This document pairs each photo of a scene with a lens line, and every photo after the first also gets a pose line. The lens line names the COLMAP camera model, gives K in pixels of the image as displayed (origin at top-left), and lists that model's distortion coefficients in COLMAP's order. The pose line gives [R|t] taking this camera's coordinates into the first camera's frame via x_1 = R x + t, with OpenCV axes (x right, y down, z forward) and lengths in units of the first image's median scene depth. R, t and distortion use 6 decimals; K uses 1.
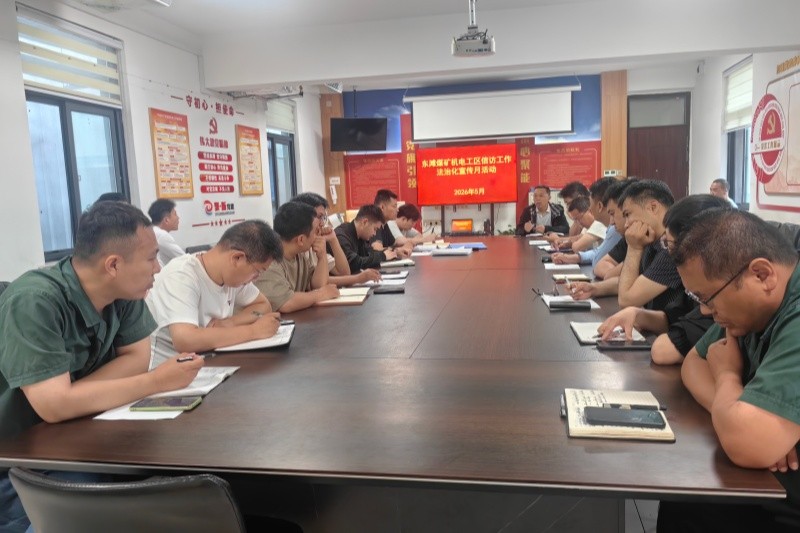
lens RADIAL K [[633.0, 0, 400.0], [0, 633.0, 266.5], [0, 0, 1]] dist [0.080088, -0.132403]
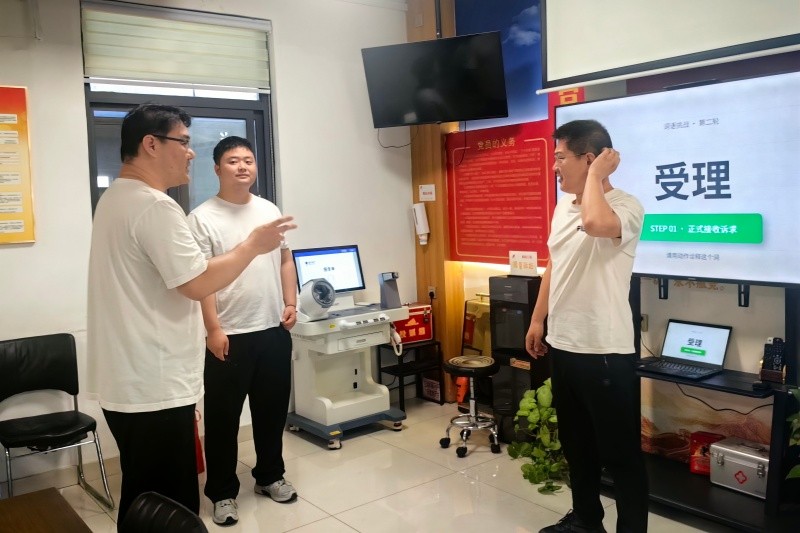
lens RADIAL K [[723.1, 0, 400.4], [0, 723.1, 234.9], [0, 0, 1]] dist [0.121472, -0.238618]
pose [[0.753602, 0.046351, -0.655694, 0.319656], [-0.071006, 0.997414, -0.011101, -0.149008], [0.653484, 0.054924, 0.754945, 0.917817]]
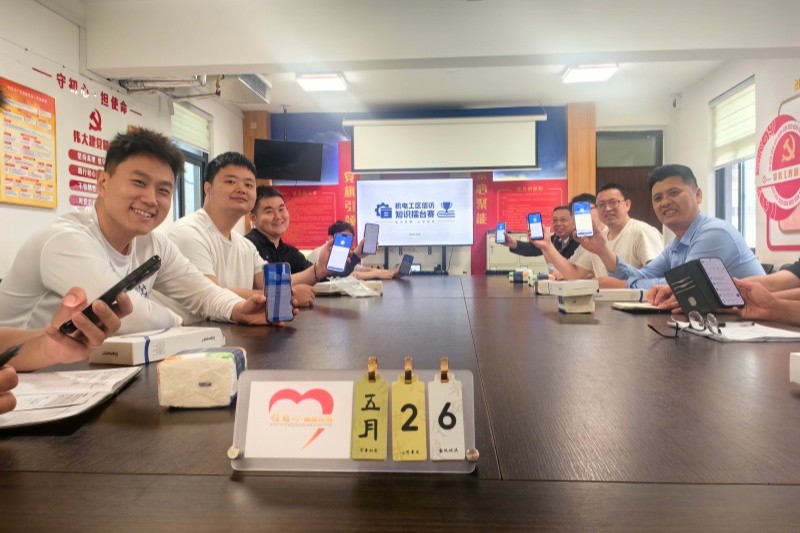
lens RADIAL K [[647.4, 0, 400.0], [0, 647.4, 266.5], [0, 0, 1]] dist [0.081598, -0.141001]
pose [[0.993025, 0.029117, 0.114248, -0.017650], [-0.017429, 0.994631, -0.102006, 0.024376], [-0.116605, 0.099304, 0.988201, 0.205539]]
